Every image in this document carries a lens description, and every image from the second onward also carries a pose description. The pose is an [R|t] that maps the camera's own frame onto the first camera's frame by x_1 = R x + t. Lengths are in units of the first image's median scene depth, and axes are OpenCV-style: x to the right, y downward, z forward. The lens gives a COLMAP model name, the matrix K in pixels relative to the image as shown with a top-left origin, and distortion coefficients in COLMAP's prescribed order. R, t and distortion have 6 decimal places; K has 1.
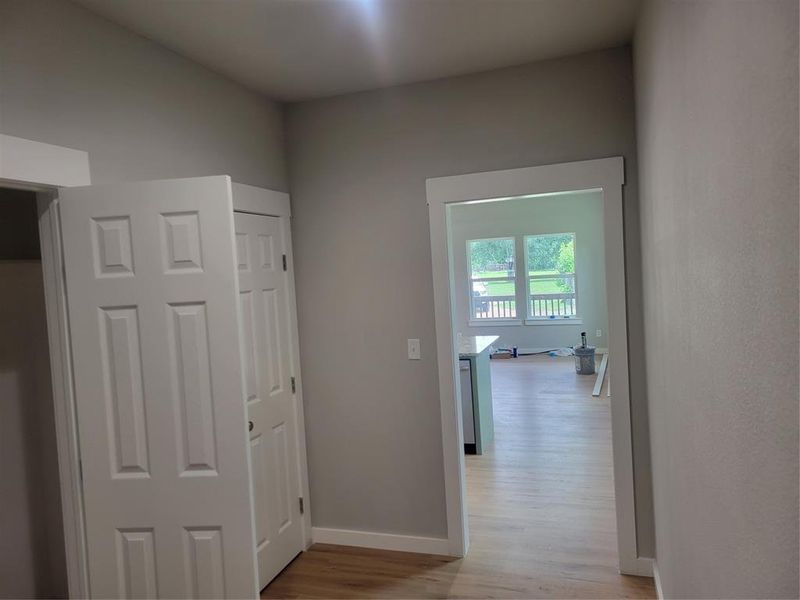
lens RADIAL K [[616.4, 0, 397.5], [0, 616.4, 300.0], [0, 0, 1]] dist [0.067487, -0.037426]
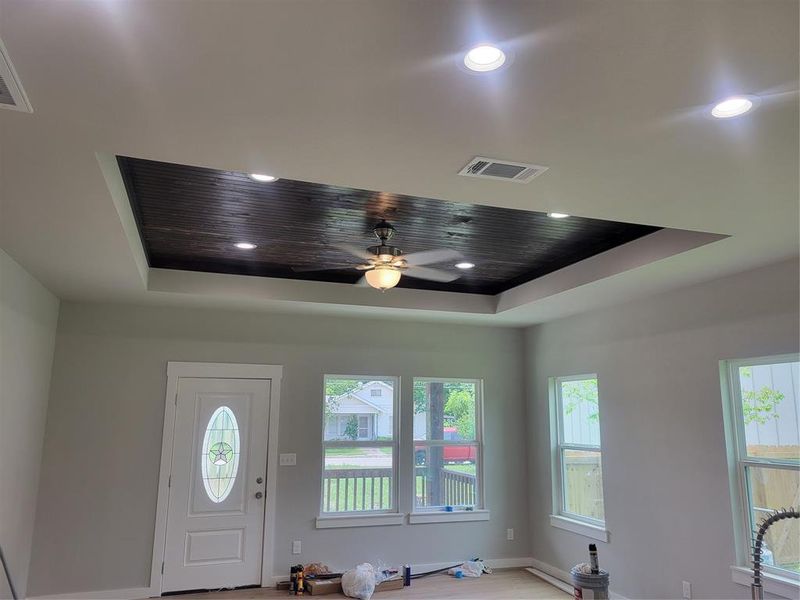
lens RADIAL K [[616.4, 0, 401.0], [0, 616.4, 302.6], [0, 0, 1]] dist [0.067487, -0.037426]
pose [[0.786029, 0.175136, 0.592862, -0.207230], [-0.021768, 0.966277, -0.256584, -0.012720], [-0.617806, 0.188777, 0.763334, 0.502854]]
